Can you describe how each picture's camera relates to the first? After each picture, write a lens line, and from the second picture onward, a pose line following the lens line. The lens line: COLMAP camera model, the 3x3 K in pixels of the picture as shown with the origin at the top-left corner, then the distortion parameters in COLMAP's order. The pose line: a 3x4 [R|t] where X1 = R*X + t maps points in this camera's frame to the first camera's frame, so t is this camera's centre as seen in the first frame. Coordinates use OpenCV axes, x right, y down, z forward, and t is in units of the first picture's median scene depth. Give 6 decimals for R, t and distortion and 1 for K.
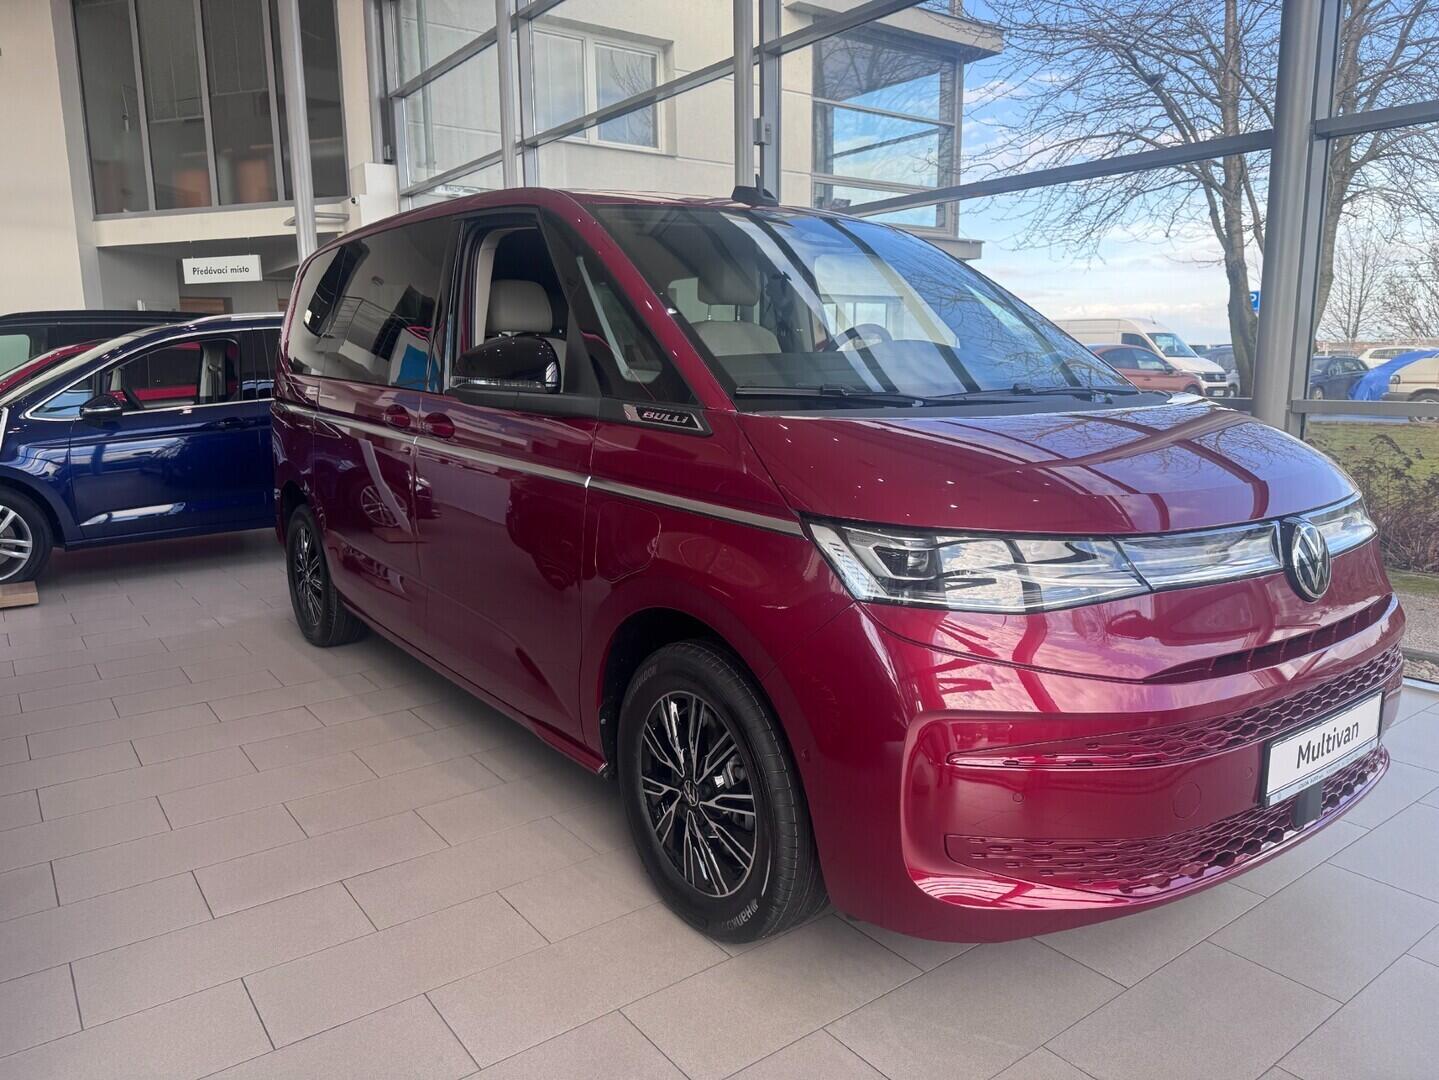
lens RADIAL K [[1011.5, 0, 717.9], [0, 1011.5, 537.2], [0, 0, 1]] dist [0.001851, -0.001577]
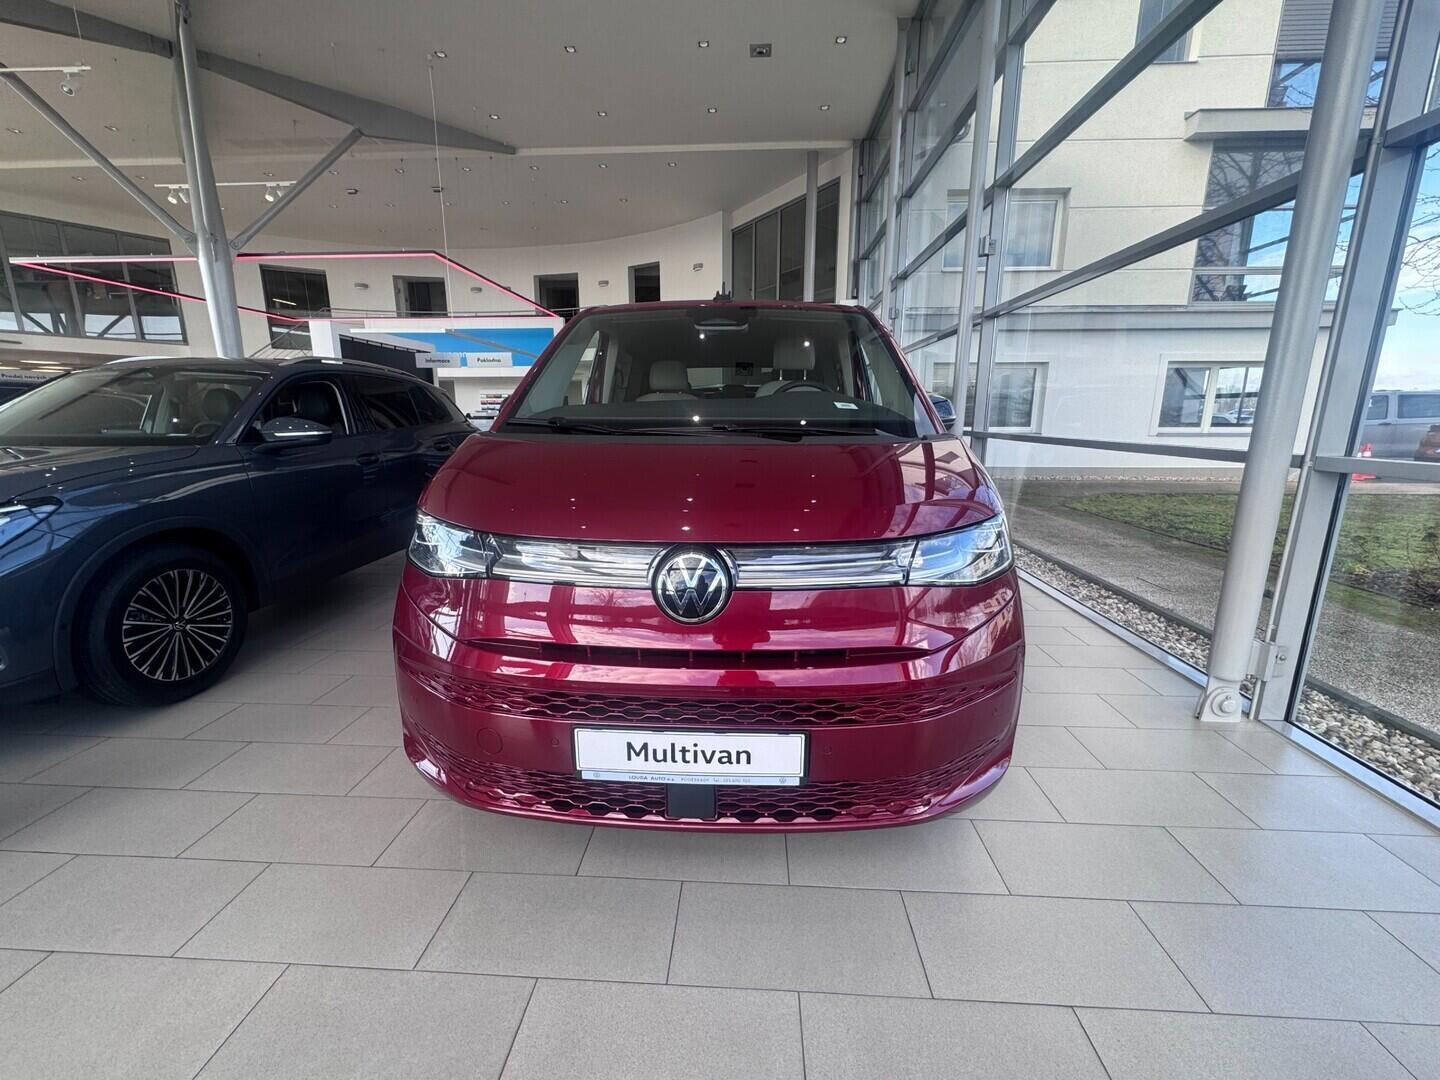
lens RADIAL K [[570.3, 0, 719.5], [0, 570.3, 536.5], [0, 0, 1]] dist [-0.001473, -0.000326]
pose [[0.770493, 0.146780, -0.620319, 0.163328], [-0.122447, 0.989086, 0.081948, -0.014665], [0.625577, 0.012816, 0.780057, 0.088523]]
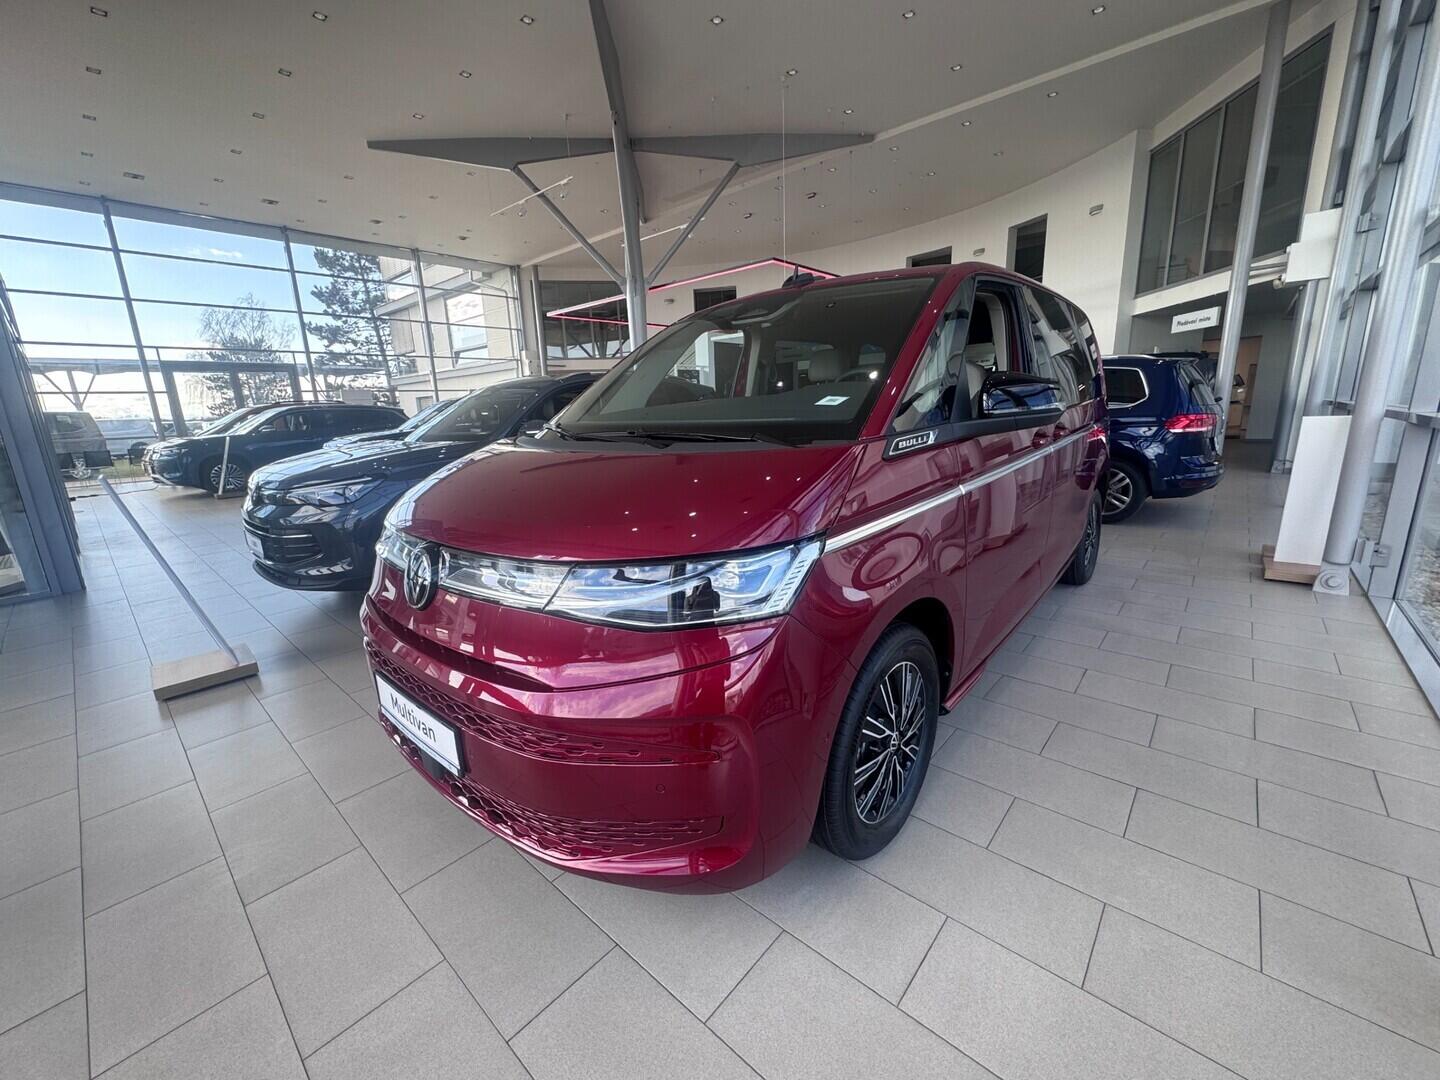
lens RADIAL K [[570.3, 0, 719.5], [0, 570.3, 536.5], [0, 0, 1]] dist [-0.001473, -0.000326]
pose [[0.211101, 0.222633, -0.951773, 0.221507], [-0.136495, 0.970890, 0.196831, -0.036178], [0.967887, 0.088361, 0.235344, 0.197016]]
